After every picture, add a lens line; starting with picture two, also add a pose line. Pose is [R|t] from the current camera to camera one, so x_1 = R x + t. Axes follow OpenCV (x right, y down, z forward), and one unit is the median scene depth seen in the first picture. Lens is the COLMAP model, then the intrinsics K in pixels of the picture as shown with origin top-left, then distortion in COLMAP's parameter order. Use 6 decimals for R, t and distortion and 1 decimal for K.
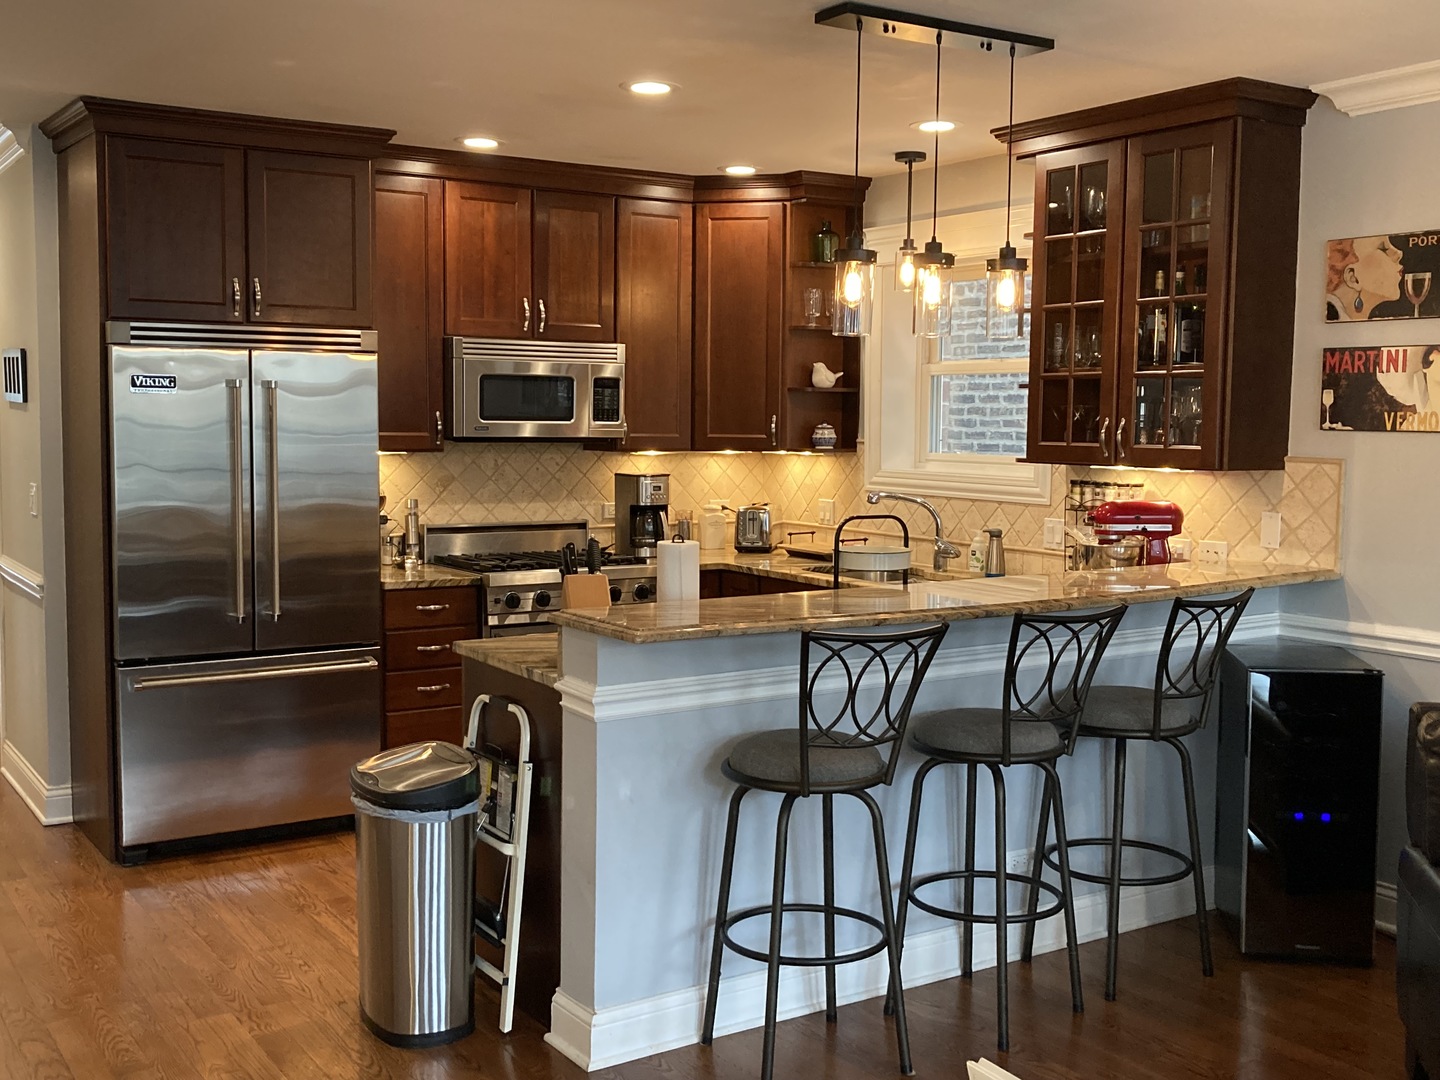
lens RADIAL K [[1545.1, 0, 720.0], [0, 1545.1, 540.0], [0, 0, 1]] dist [0.160629, -0.511398]
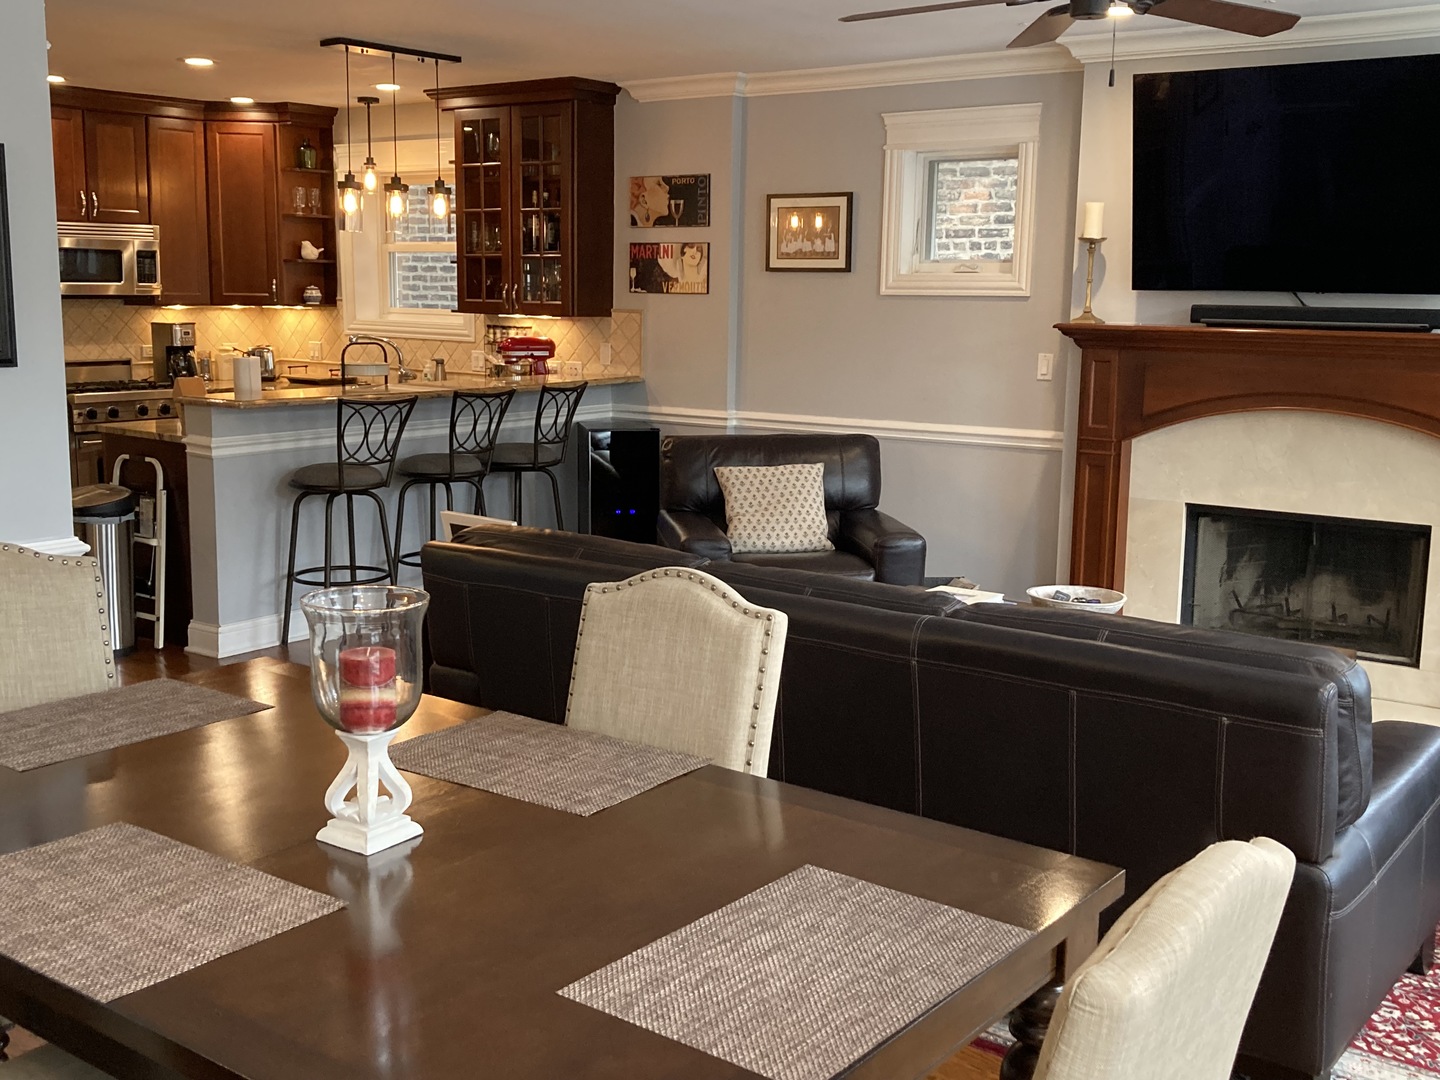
lens RADIAL K [[1545.1, 0, 720.0], [0, 1545.1, 540.0], [0, 0, 1]] dist [0.160629, -0.511398]
pose [[0.937078, -0.052836, 0.345099, -0.108976], [0.023788, 0.995847, 0.087875, 0.047732], [-0.348309, -0.074136, 0.934444, -0.578078]]
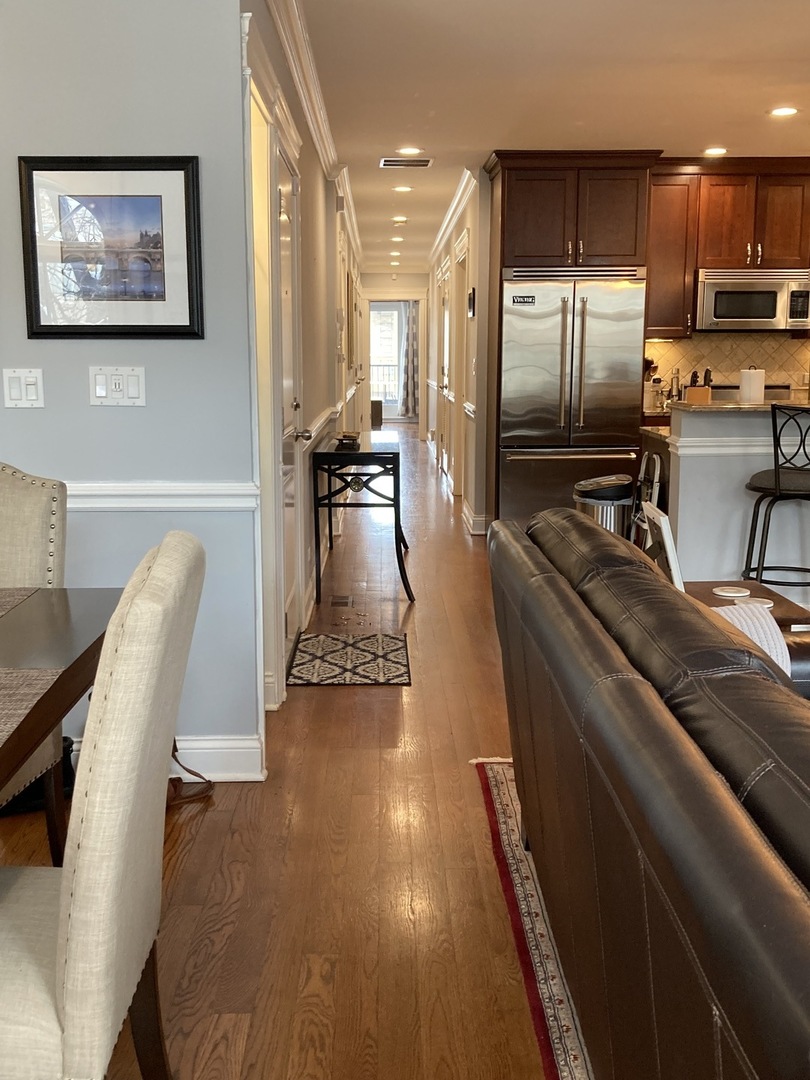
lens RADIAL K [[1158.8, 0, 405.0], [0, 1158.8, 540.0], [0, 0, 1]] dist [0.160629, -0.511398]
pose [[0.851084, 0.072805, -0.519957, 0.279728], [-0.033973, 0.995900, 0.083837, 0.077361], [0.523929, -0.053688, 0.850068, -0.310615]]
